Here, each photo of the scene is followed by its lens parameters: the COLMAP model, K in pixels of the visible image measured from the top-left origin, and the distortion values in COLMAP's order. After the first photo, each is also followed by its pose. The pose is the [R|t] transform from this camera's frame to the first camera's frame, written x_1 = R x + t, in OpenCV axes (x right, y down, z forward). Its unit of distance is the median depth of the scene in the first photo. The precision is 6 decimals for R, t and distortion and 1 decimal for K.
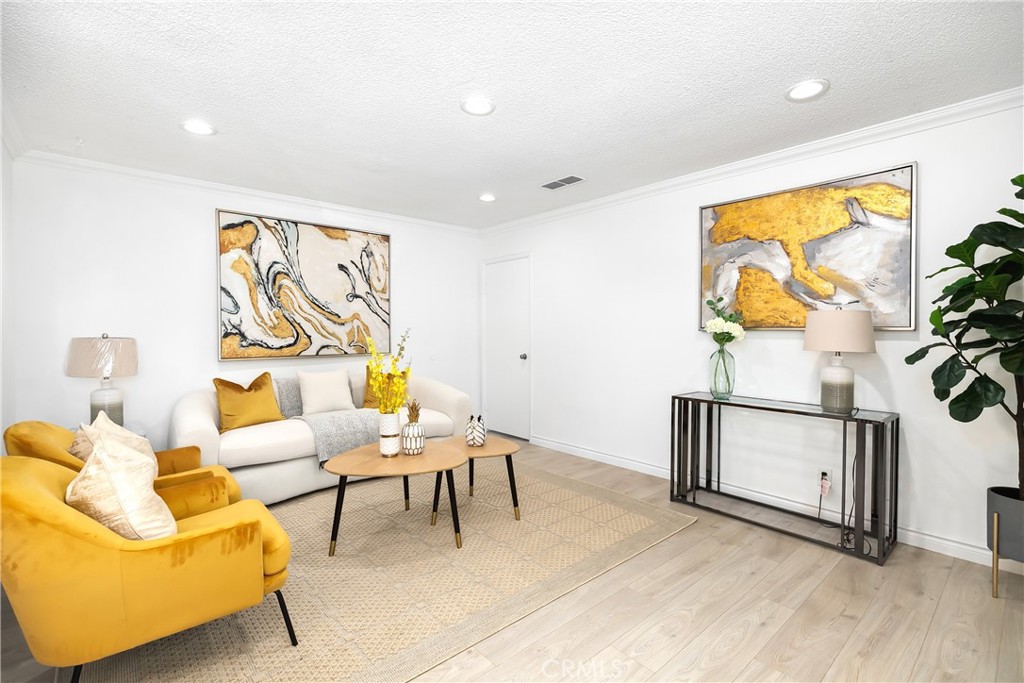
lens RADIAL K [[464.5, 0, 505.6], [0, 464.5, 339.3], [0, 0, 1]] dist [0.002837, -0.000213]
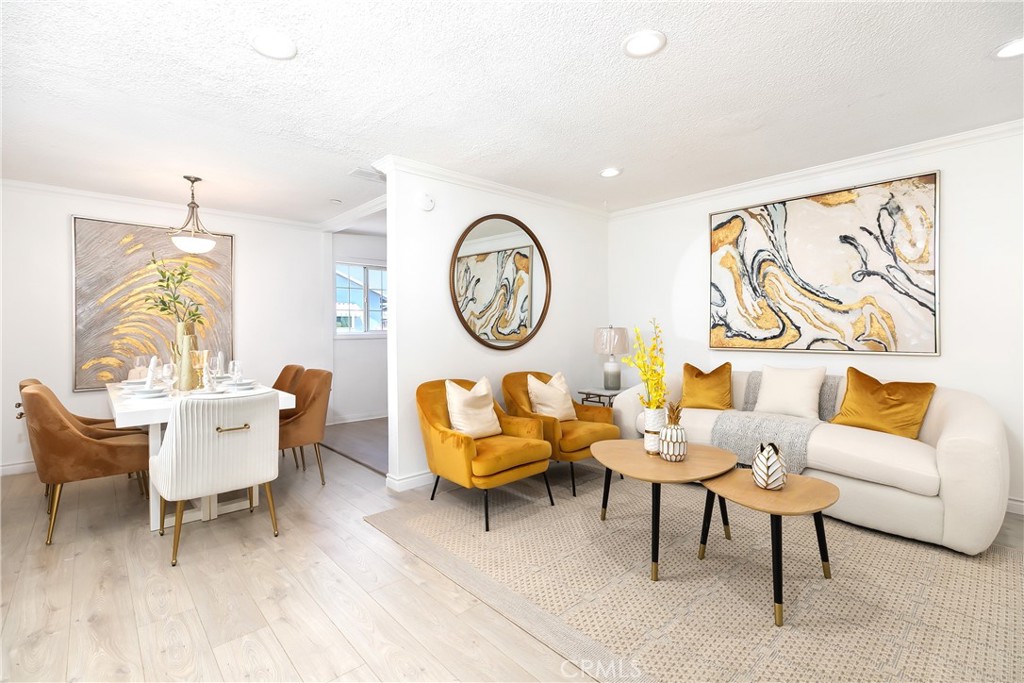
lens RADIAL K [[464.5, 0, 503.1], [0, 464.5, 331.3], [0, 0, 1]] dist [0.002837, -0.000213]
pose [[0.008686, 0.010176, -0.999910, 0.634922], [-0.008049, 0.999917, 0.010106, -0.005046], [0.999930, 0.007960, 0.008768, 0.625219]]
